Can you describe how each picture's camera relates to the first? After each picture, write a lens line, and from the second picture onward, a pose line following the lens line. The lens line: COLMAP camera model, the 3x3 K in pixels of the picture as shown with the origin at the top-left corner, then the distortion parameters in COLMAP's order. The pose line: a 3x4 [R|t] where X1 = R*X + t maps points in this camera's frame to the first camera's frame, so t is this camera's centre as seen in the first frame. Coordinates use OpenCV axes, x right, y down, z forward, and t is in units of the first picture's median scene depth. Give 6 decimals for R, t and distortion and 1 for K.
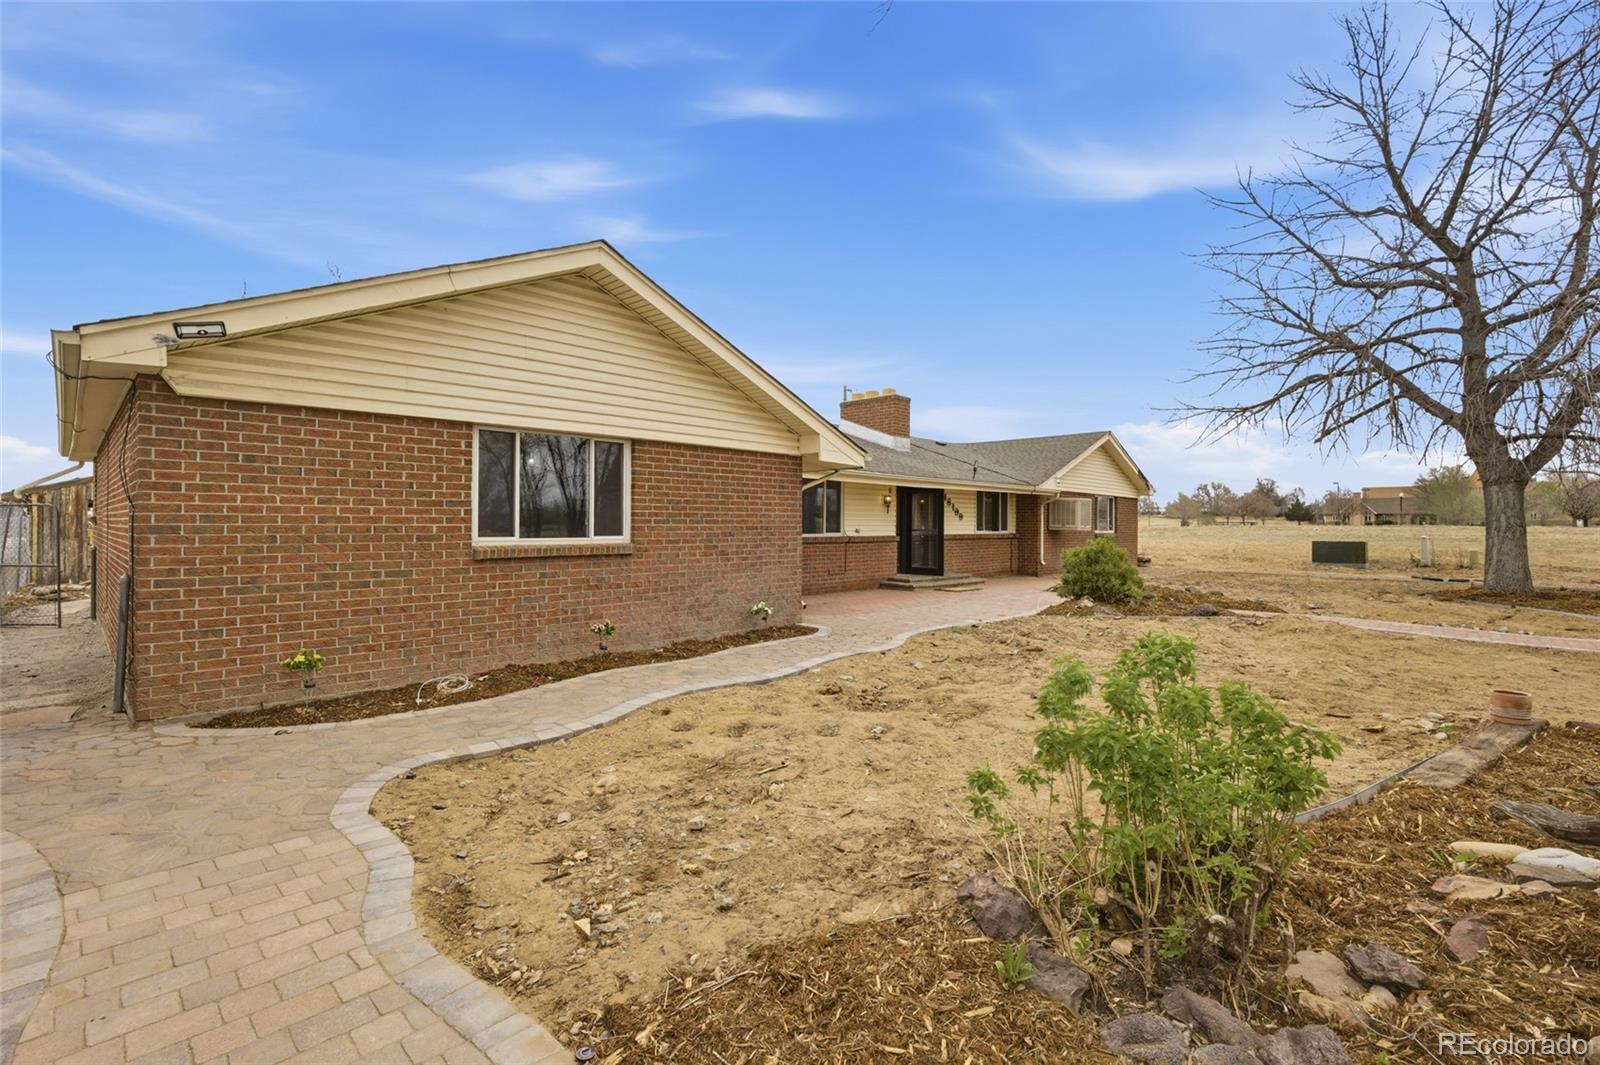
lens RADIAL K [[711.4, 0, 803.6], [0, 711.4, 534.2], [0, 0, 1]] dist [-0.007825, 0.000231]
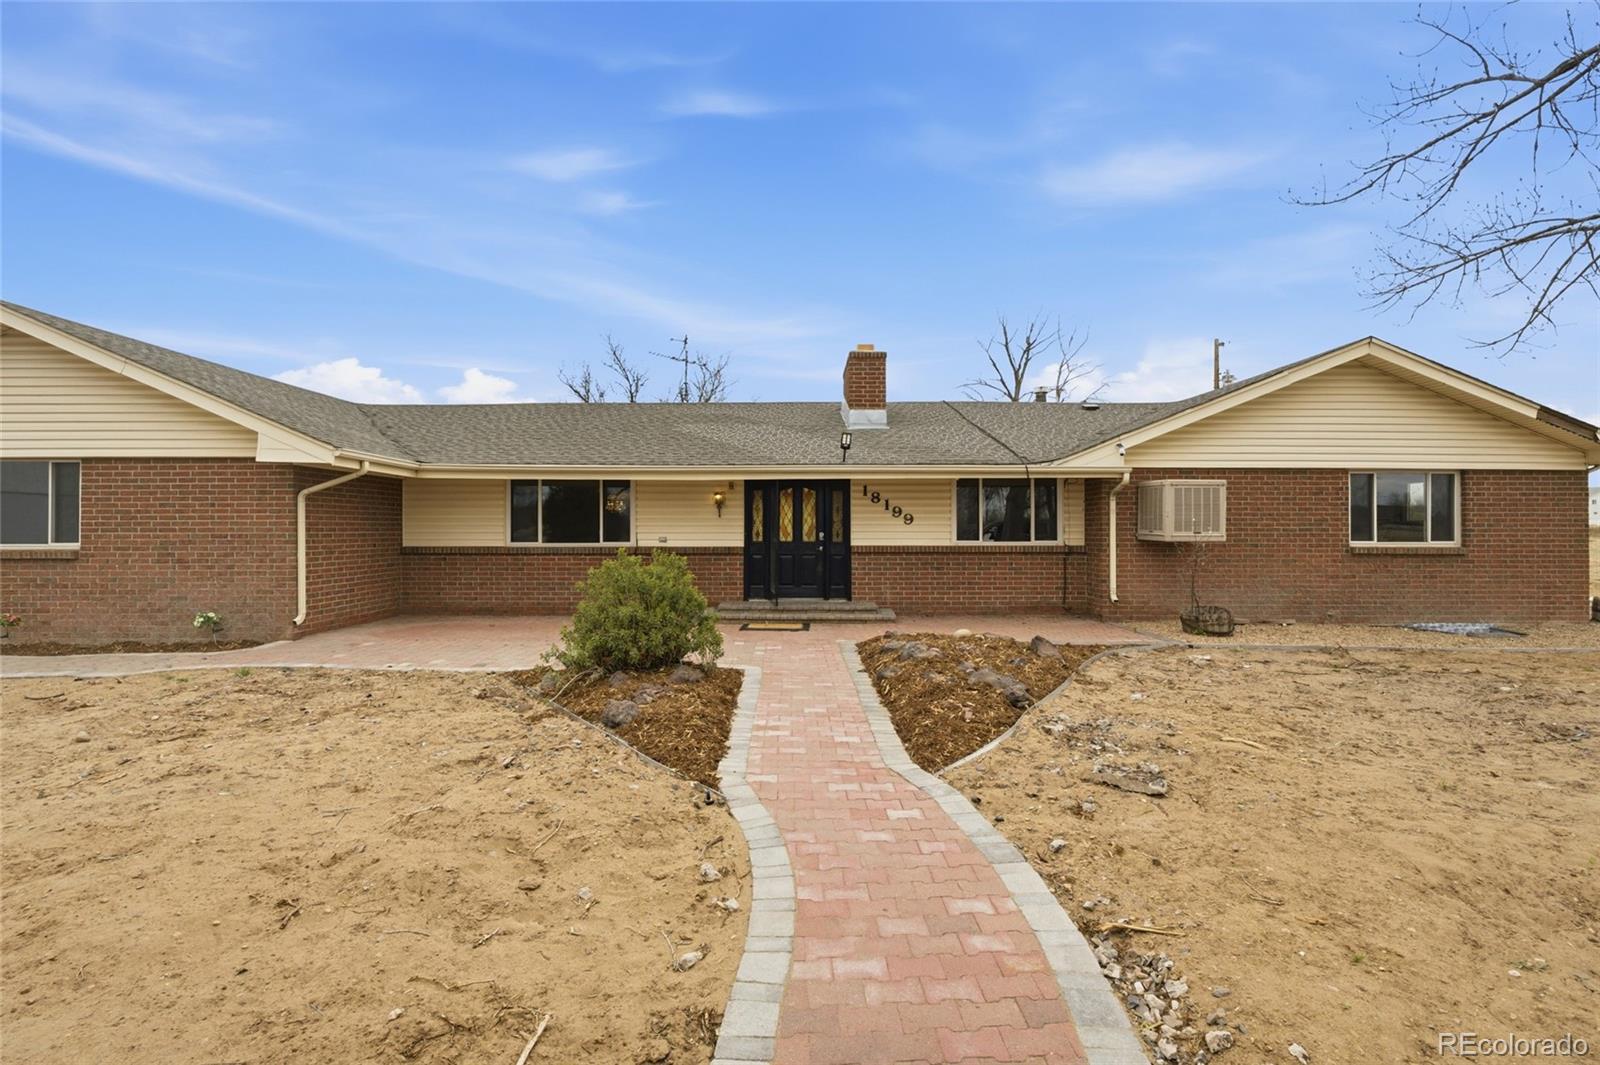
lens RADIAL K [[711.4, 0, 801.0], [0, 711.4, 532.3], [0, 0, 1]] dist [-0.007825, 0.000231]
pose [[0.707485, 0.000126, -0.706728, 1.122615], [-0.007002, 0.999952, -0.006832, -0.012375], [0.706694, 0.009782, 0.707452, 0.831565]]
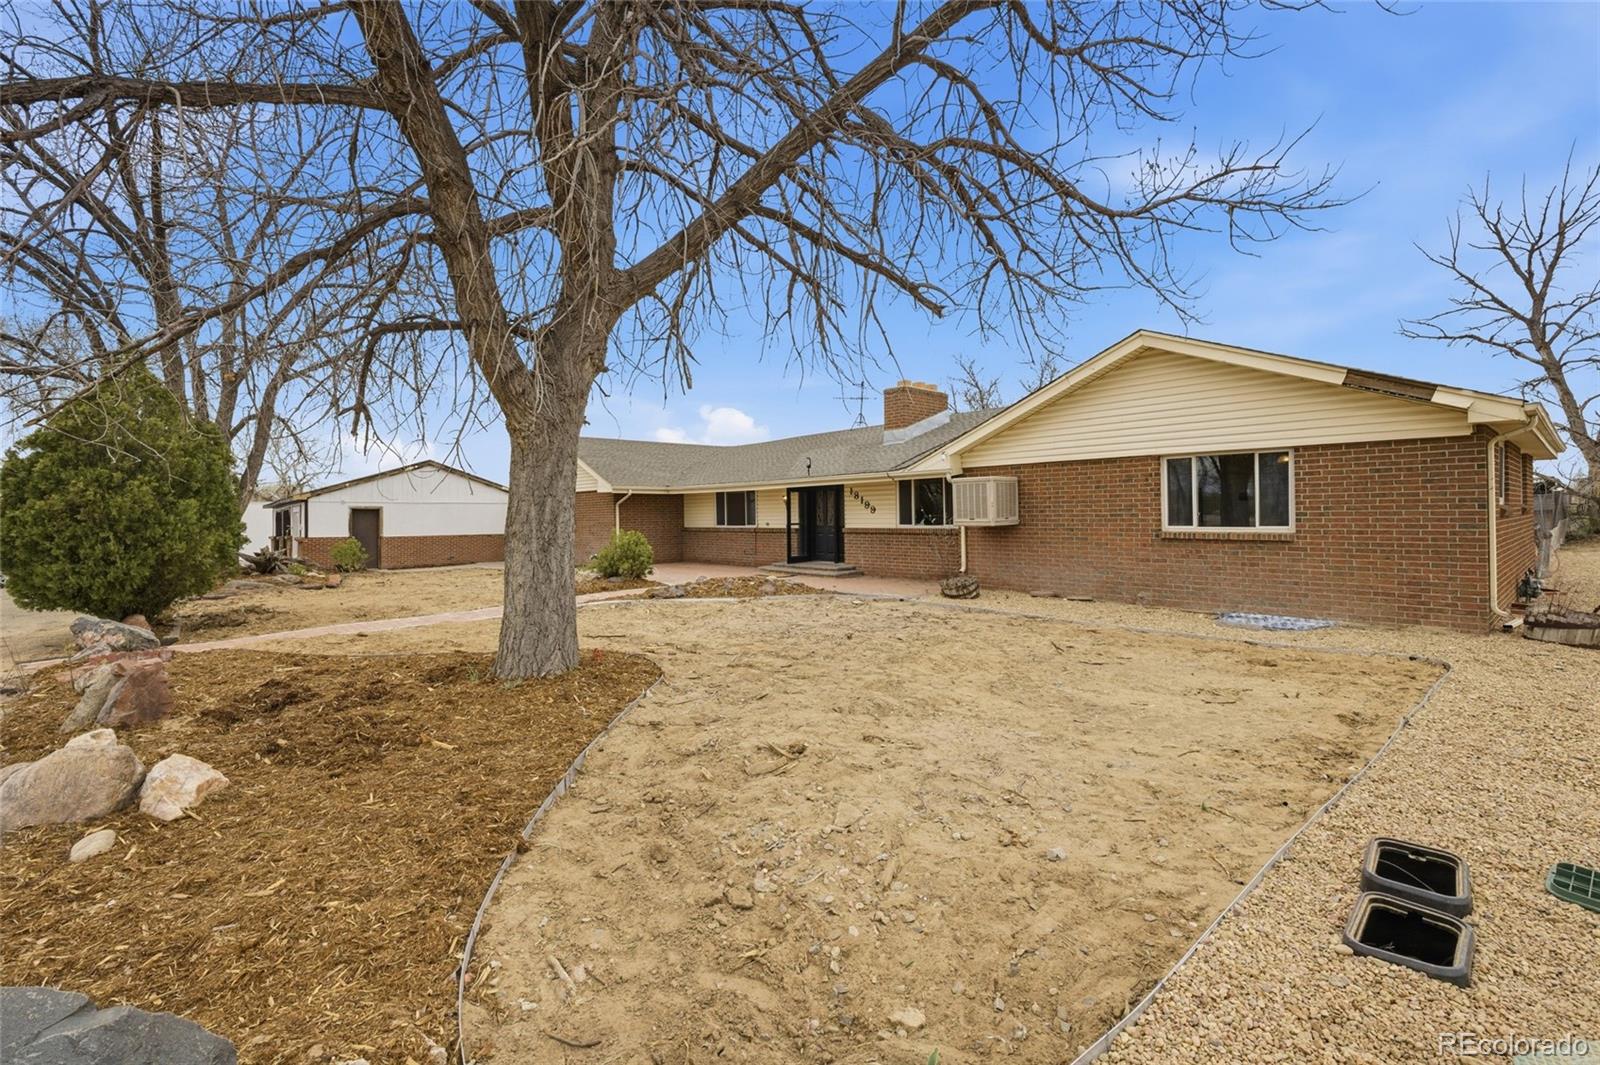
lens RADIAL K [[711.4, 0, 795.1], [0, 711.4, 524.0], [0, 0, 1]] dist [-0.007825, 0.000231]
pose [[-0.089939, 0.010373, -0.995893, 2.172122], [-0.000948, 0.999944, 0.010501, -0.026970], [0.995947, 0.001888, -0.089925, 1.778922]]
